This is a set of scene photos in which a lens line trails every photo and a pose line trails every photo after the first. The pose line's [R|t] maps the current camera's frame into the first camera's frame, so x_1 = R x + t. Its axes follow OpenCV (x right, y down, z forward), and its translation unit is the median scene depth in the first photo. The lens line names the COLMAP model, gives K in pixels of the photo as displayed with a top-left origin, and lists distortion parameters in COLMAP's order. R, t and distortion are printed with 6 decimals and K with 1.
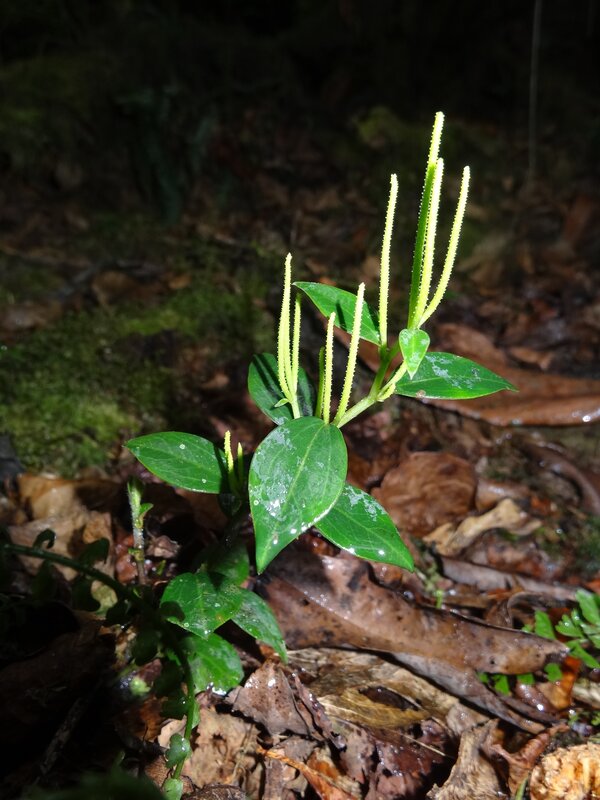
lens RADIAL K [[582.2, 0, 300.0], [0, 582.2, 400.0], [0, 0, 1]] dist [0.001615, 0.000181]
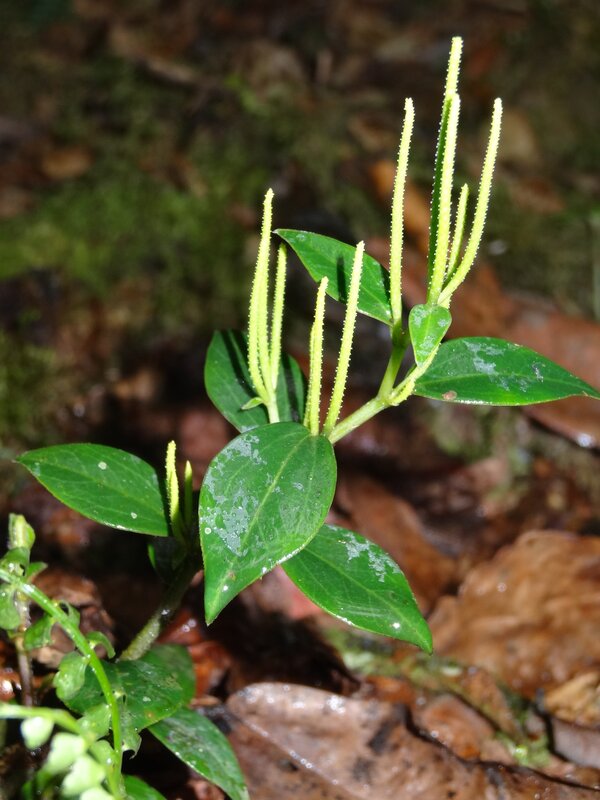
lens RADIAL K [[1515.6, 0, 300.0], [0, 1515.6, 400.0], [0, 0, 1]] dist [-0.056304, -0.119888]
pose [[0.998841, 0.037095, -0.030684, 0.065326], [-0.038035, 0.998807, -0.030622, 0.044270], [0.029511, 0.031753, 0.999060, -0.640646]]
